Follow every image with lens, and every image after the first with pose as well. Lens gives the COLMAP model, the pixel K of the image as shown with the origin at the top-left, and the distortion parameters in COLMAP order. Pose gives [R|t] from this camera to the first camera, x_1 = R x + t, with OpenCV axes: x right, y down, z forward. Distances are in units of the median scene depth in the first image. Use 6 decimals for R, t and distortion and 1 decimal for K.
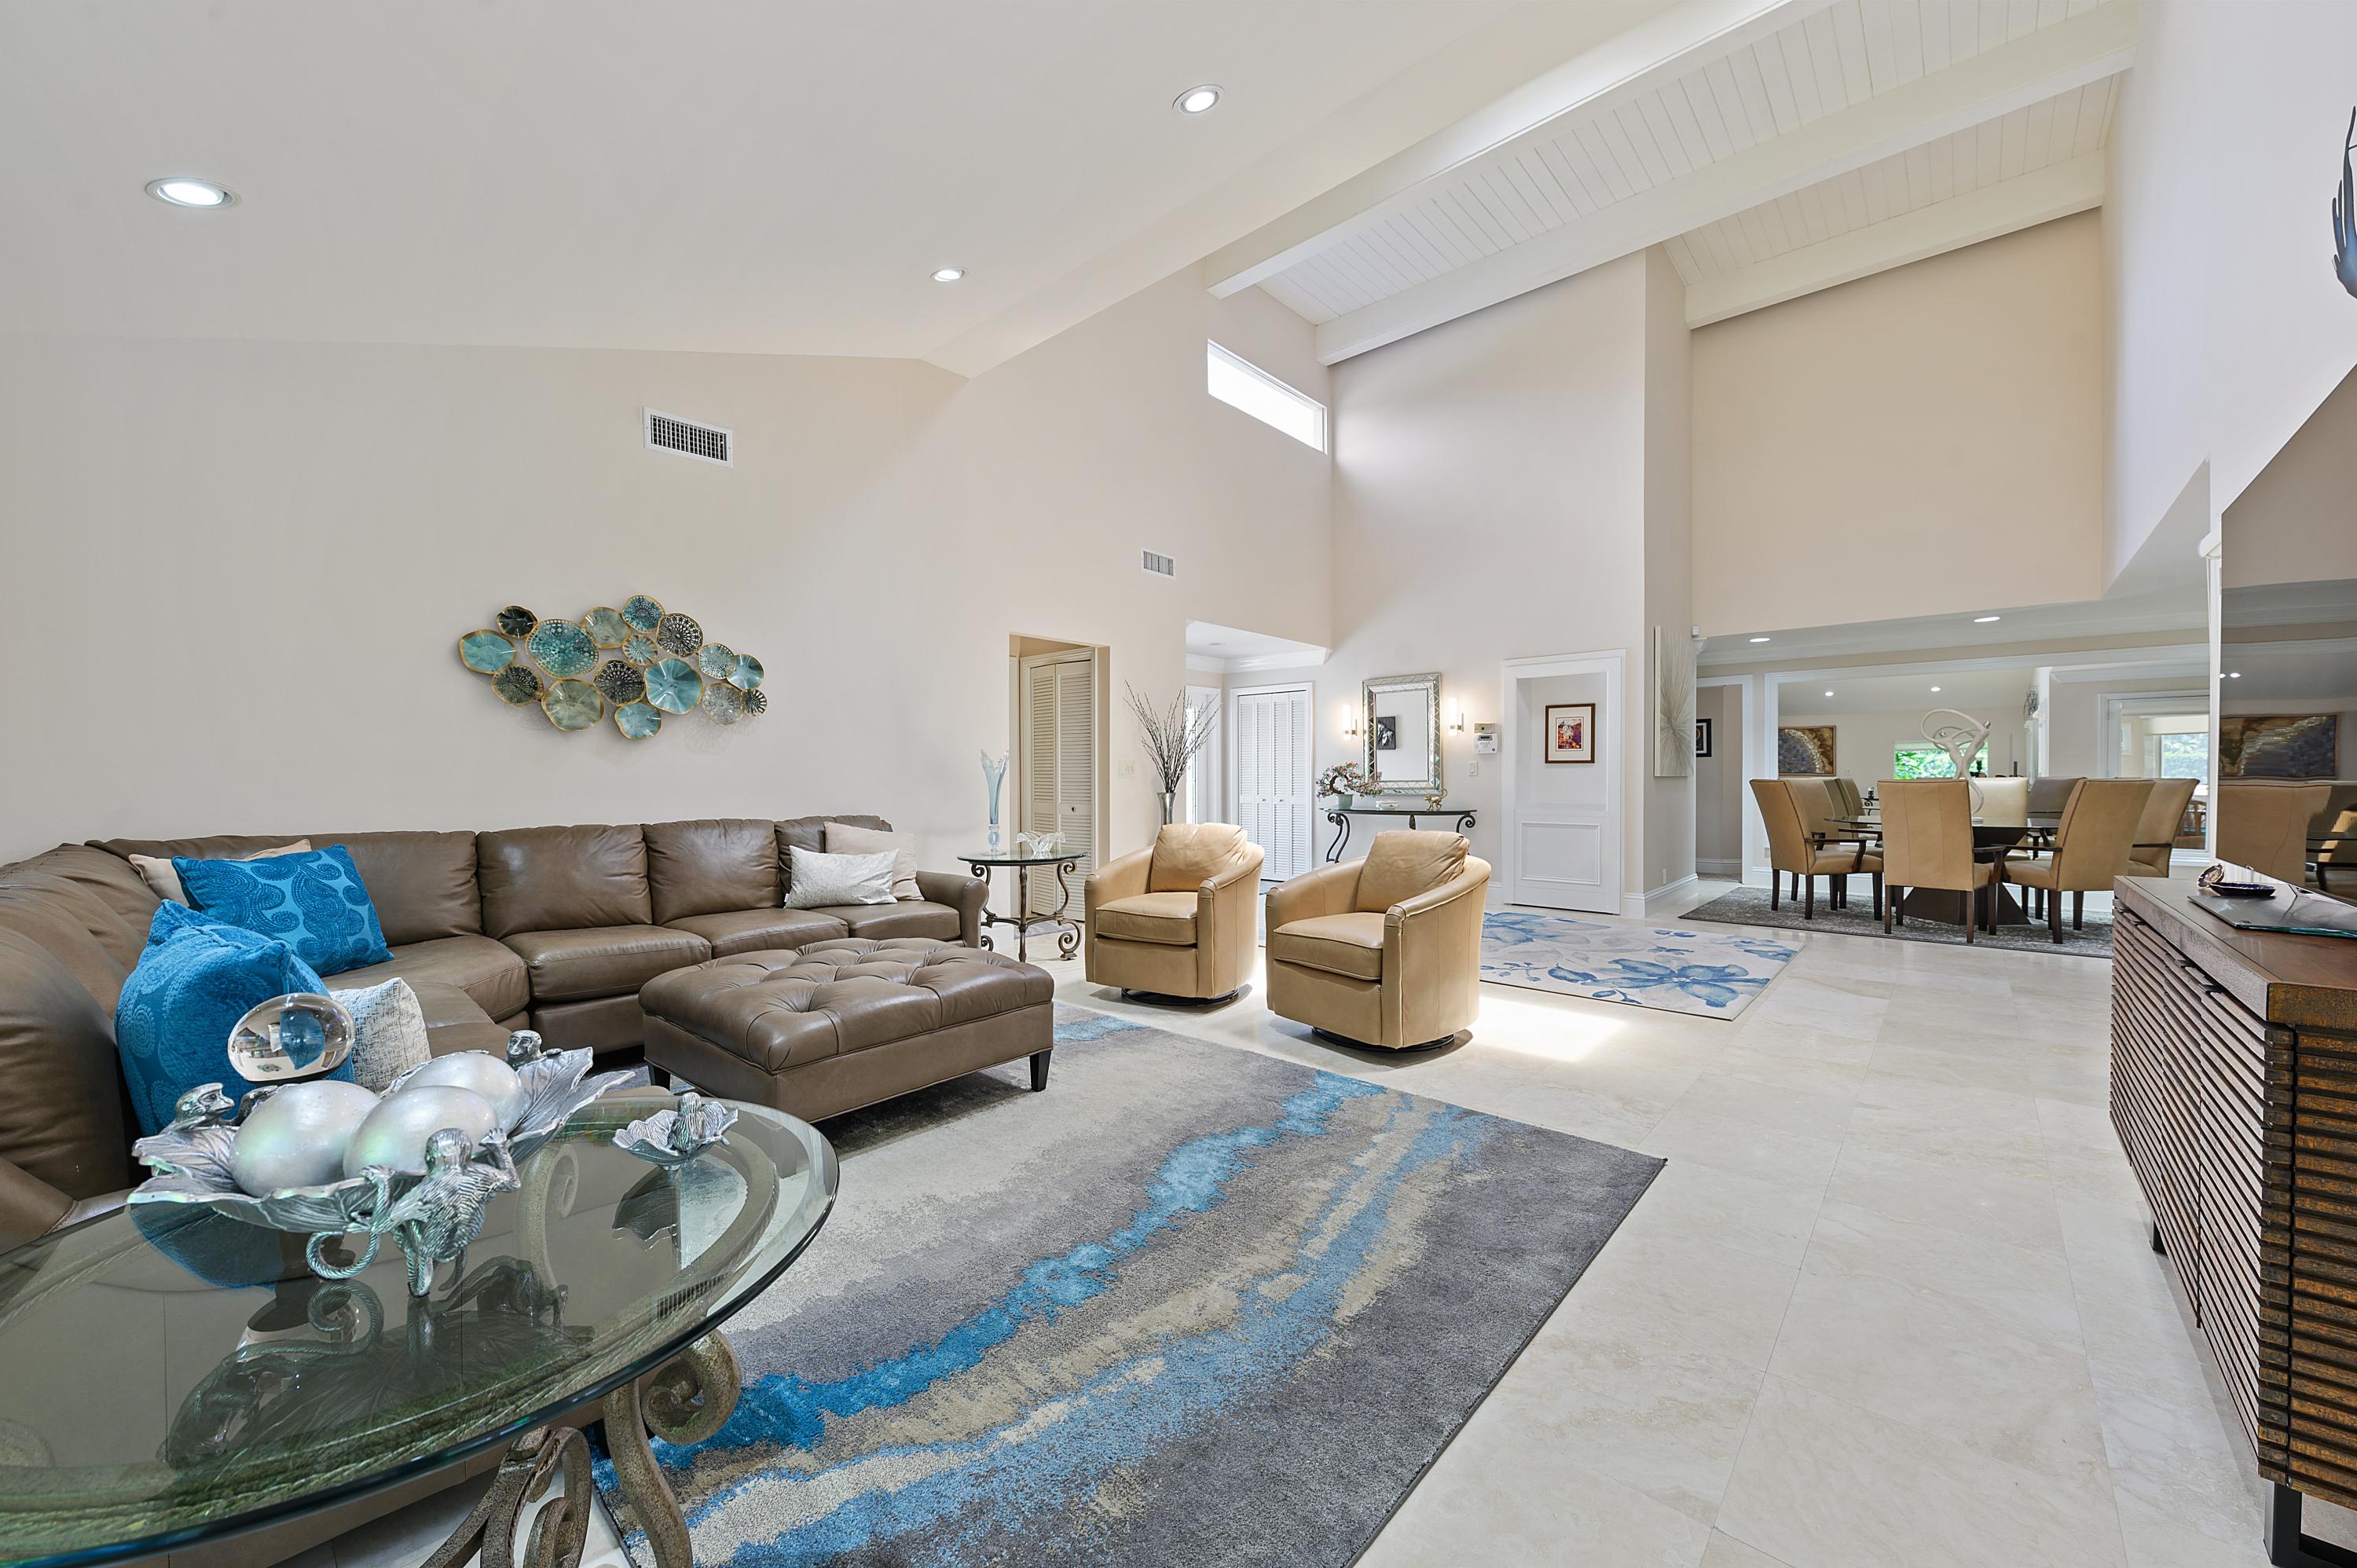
lens RADIAL K [[881.5, 0, 1178.0], [0, 881.5, 787.3], [0, 0, 1]] dist [0.001089, -0.000004]
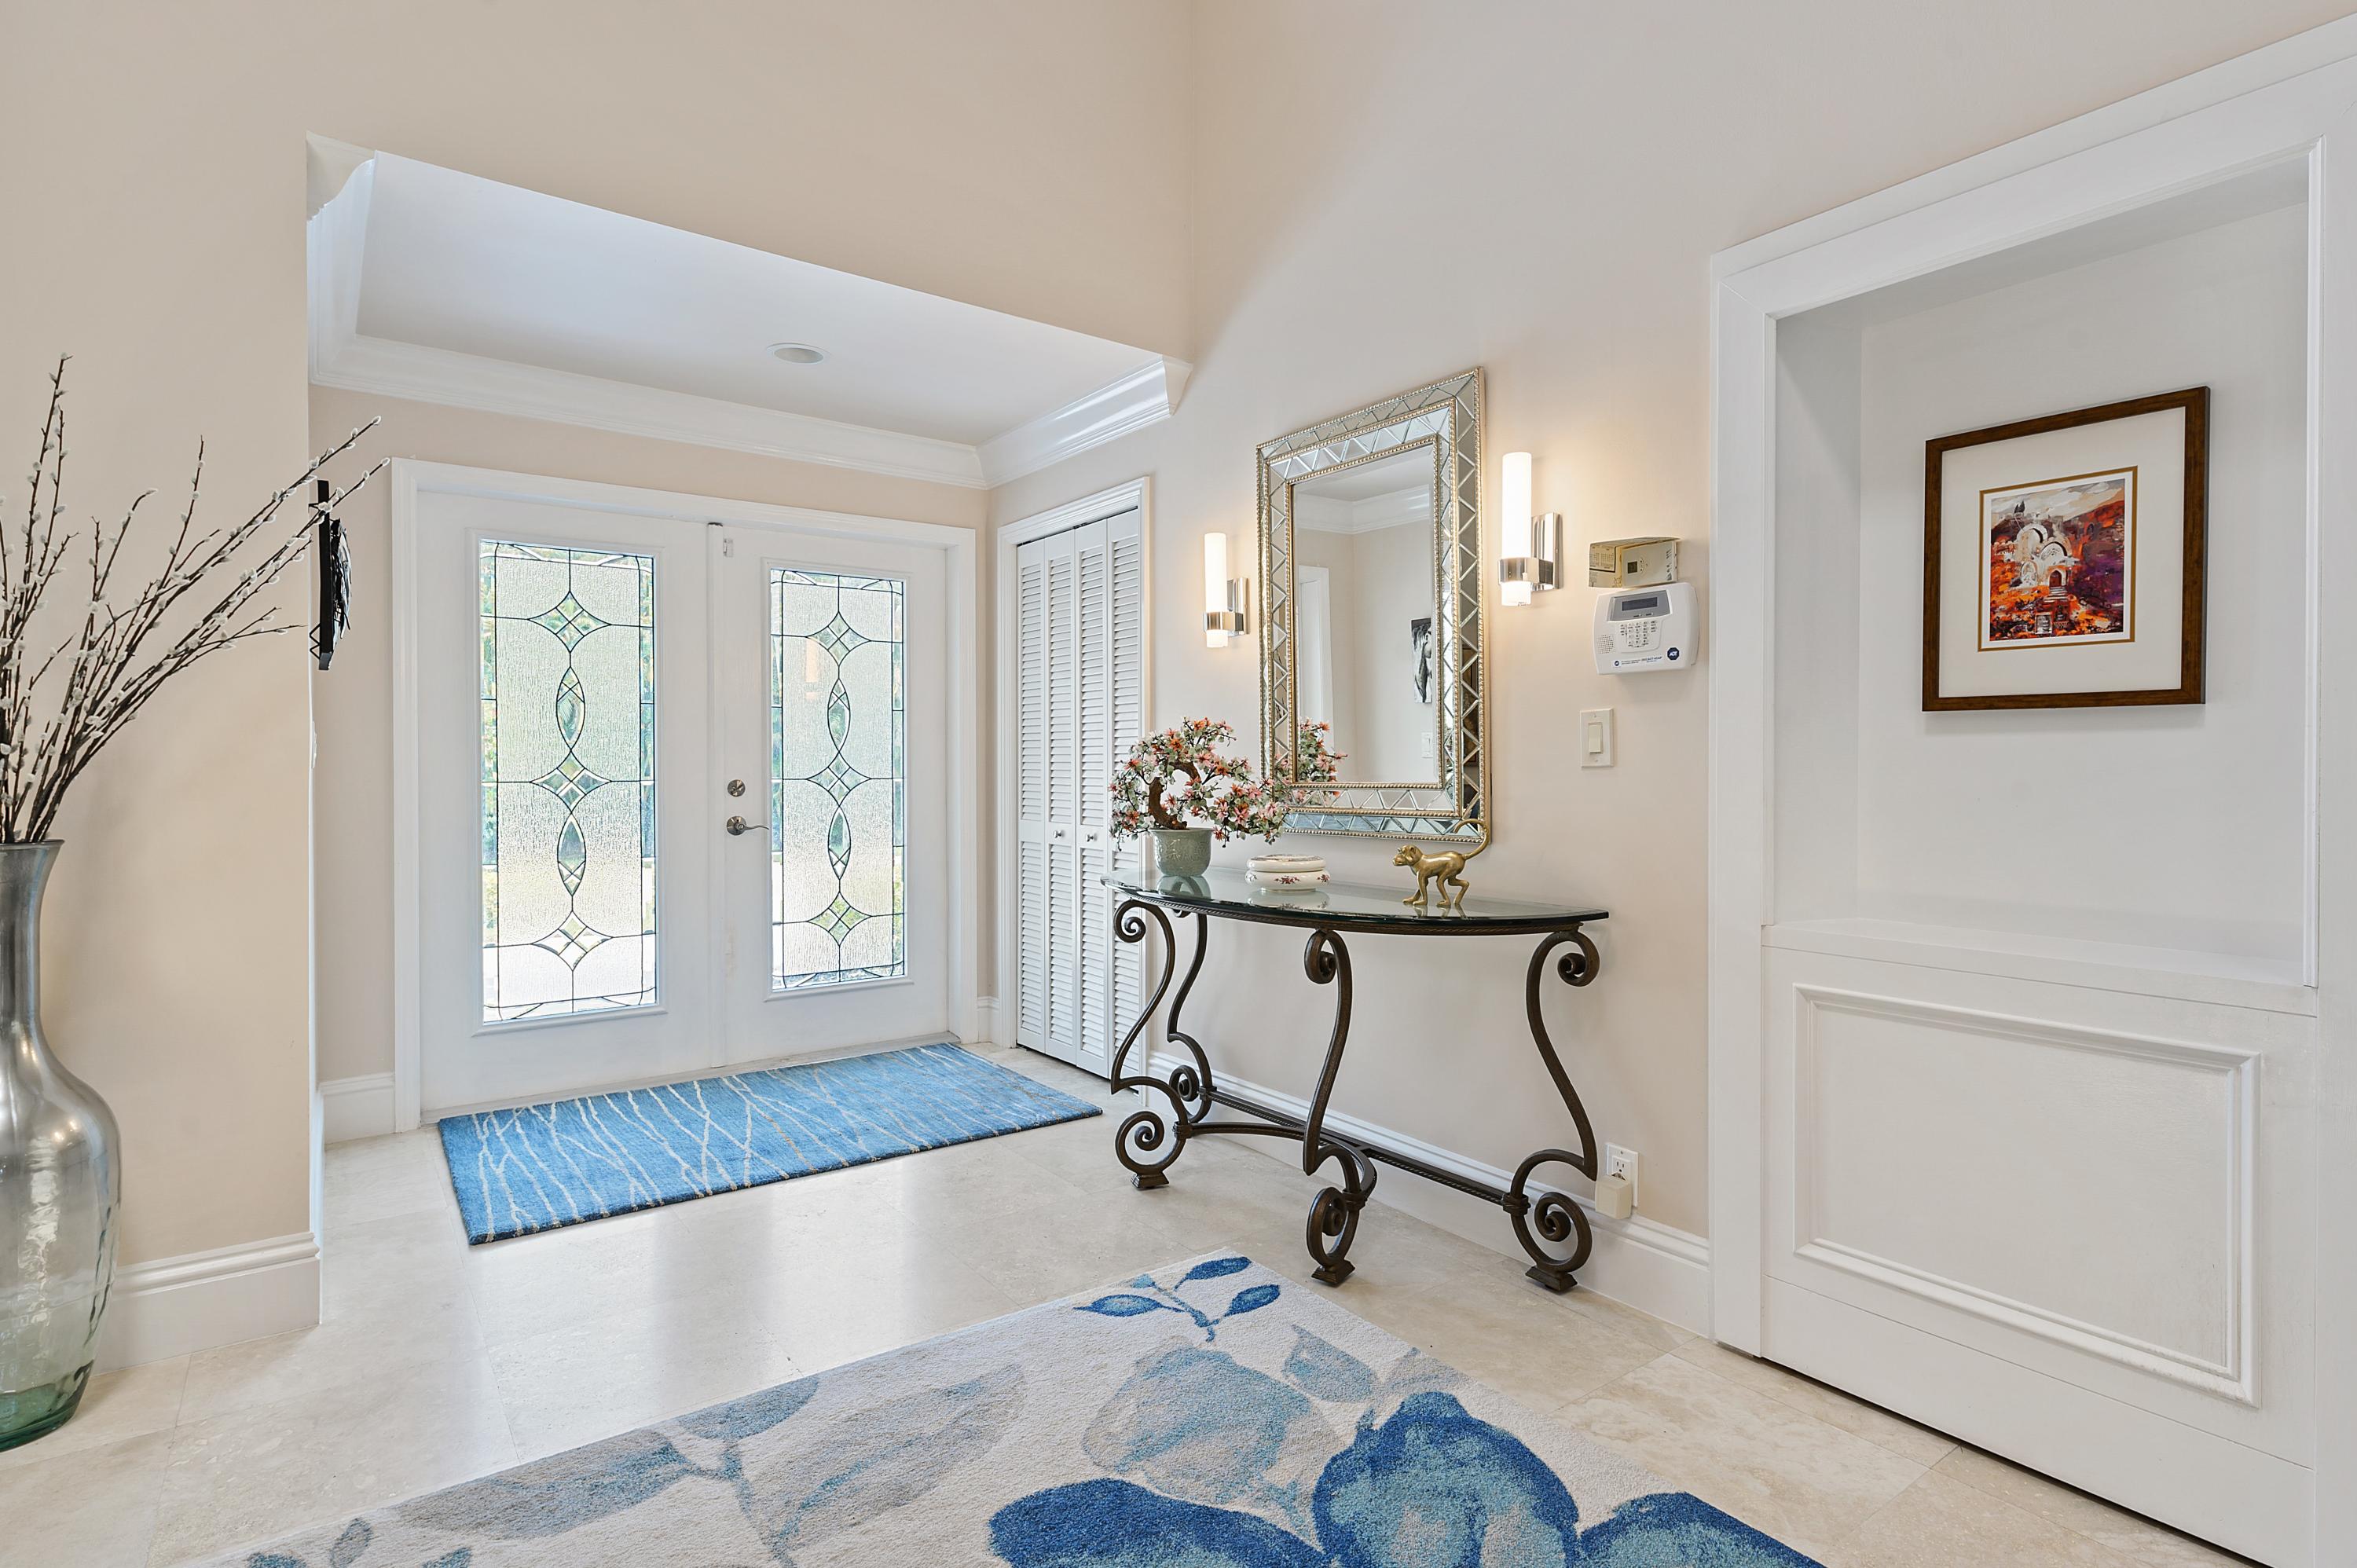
lens RADIAL K [[1172.2, 0, 1181.0], [0, 1172.2, 773.6], [0, 0, 1]] dist [-0.000609, -0.000080]
pose [[0.981759, 0.000636, -0.190130, 0.283067], [-0.000591, 1.000000, 0.000291, -0.011479], [0.190130, -0.000173, 0.981759, 0.661913]]
